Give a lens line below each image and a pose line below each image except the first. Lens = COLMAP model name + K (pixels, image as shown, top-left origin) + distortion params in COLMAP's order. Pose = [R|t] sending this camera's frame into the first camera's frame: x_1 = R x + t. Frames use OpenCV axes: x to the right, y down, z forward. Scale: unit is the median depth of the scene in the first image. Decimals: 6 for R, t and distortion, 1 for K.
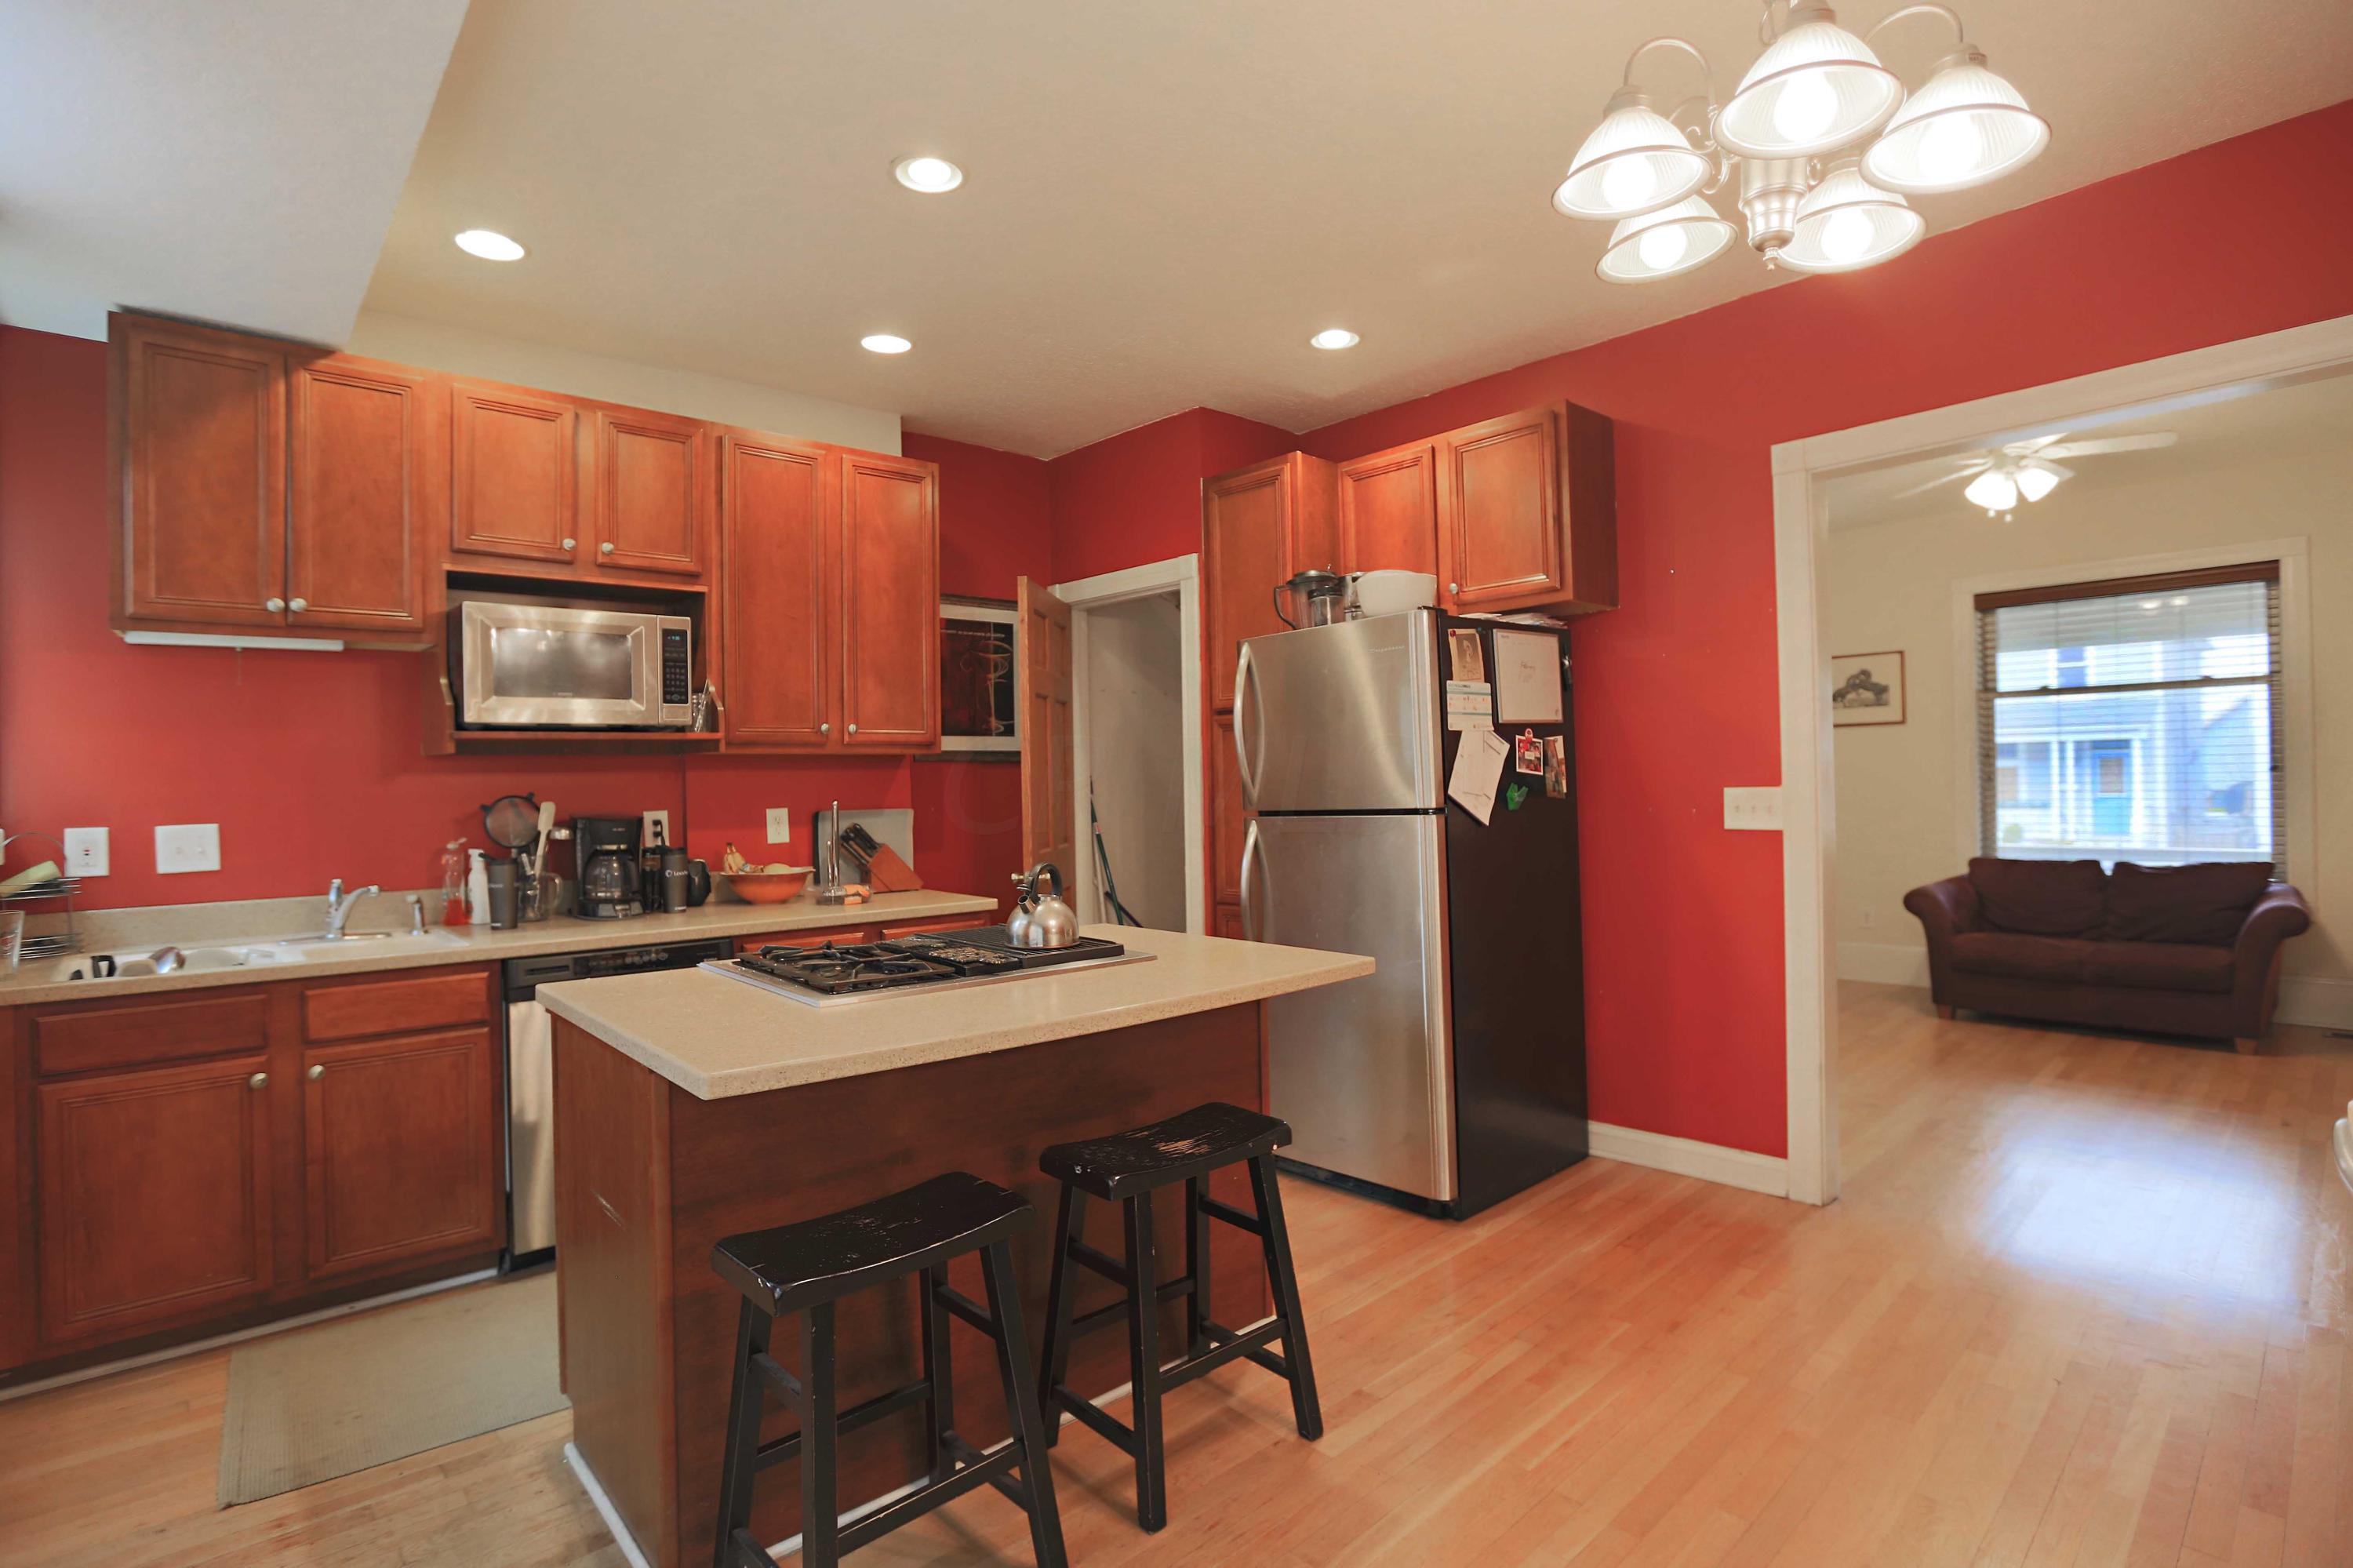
lens RADIAL K [[1118.0, 0, 1176.5], [0, 1118.0, 784.0], [0, 0, 1]] dist [-0.070976, 0.025826]
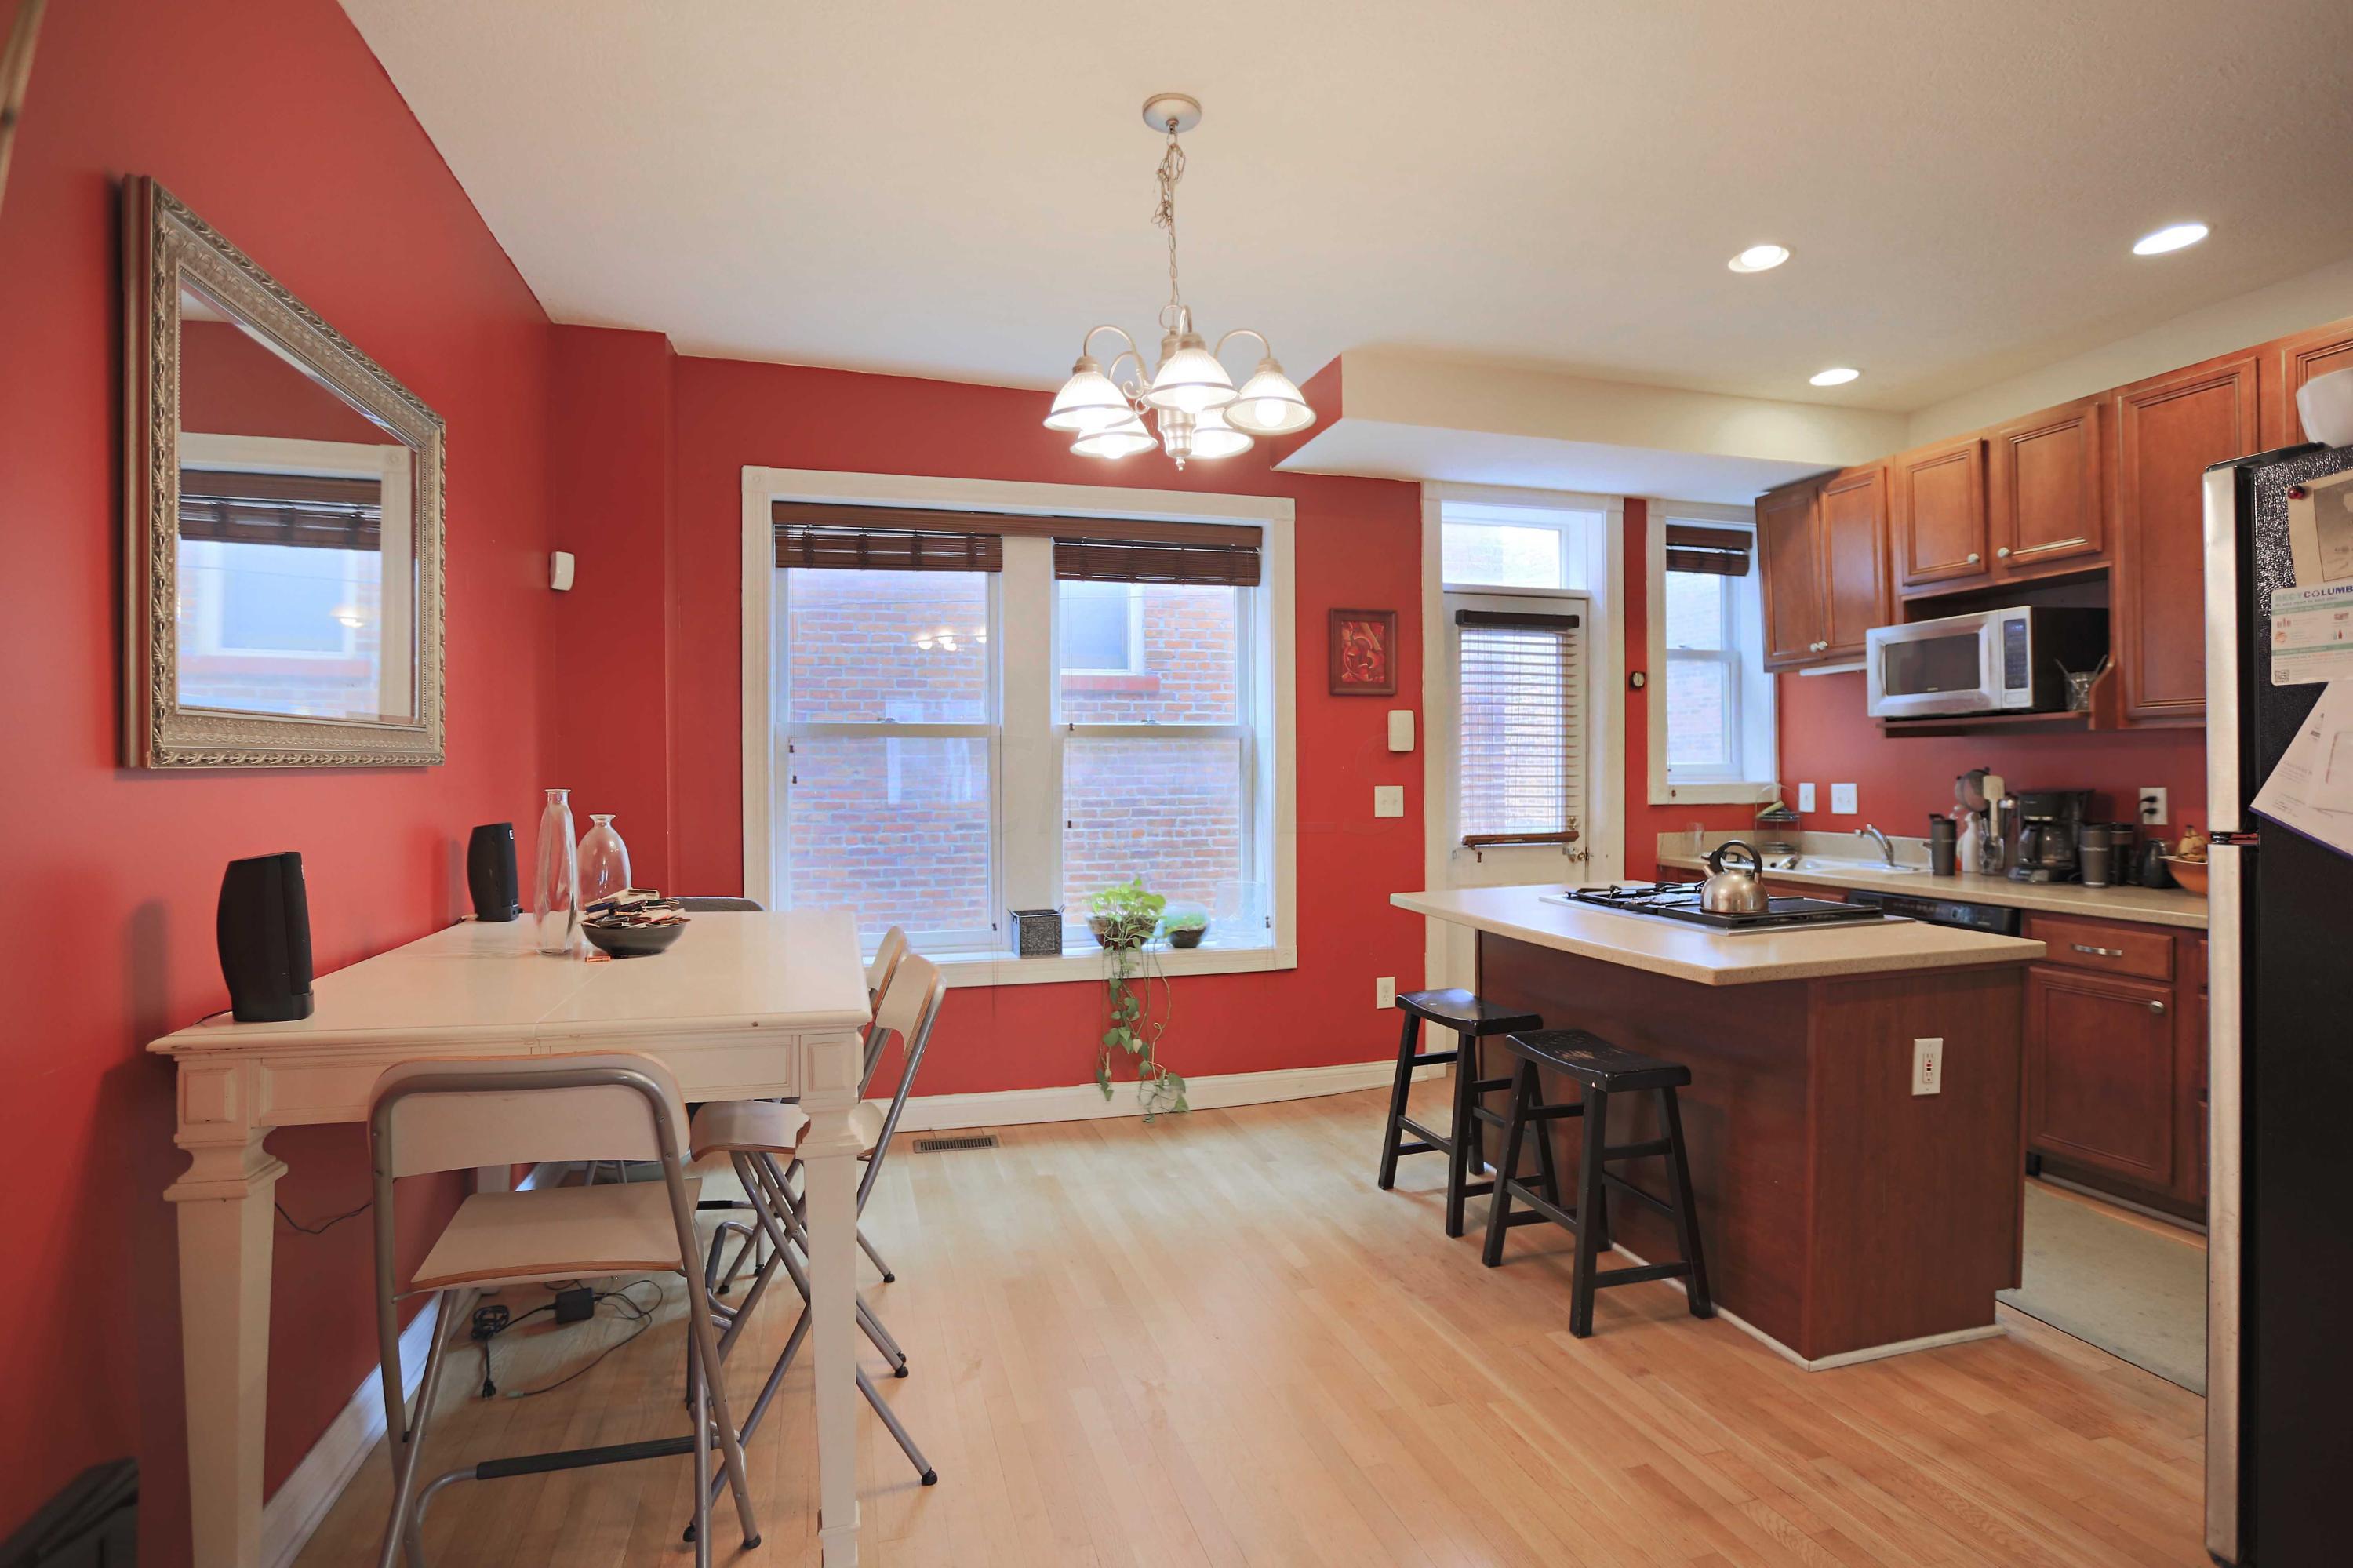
lens RADIAL K [[1118.0, 0, 1176.5], [0, 1118.0, 784.0], [0, 0, 1]] dist [-0.070976, 0.025826]
pose [[-0.432997, 0.035393, -0.900700, 0.533336], [0.016289, 0.999373, 0.031440, -0.015899], [0.901248, -0.001059, -0.433302, 0.441052]]
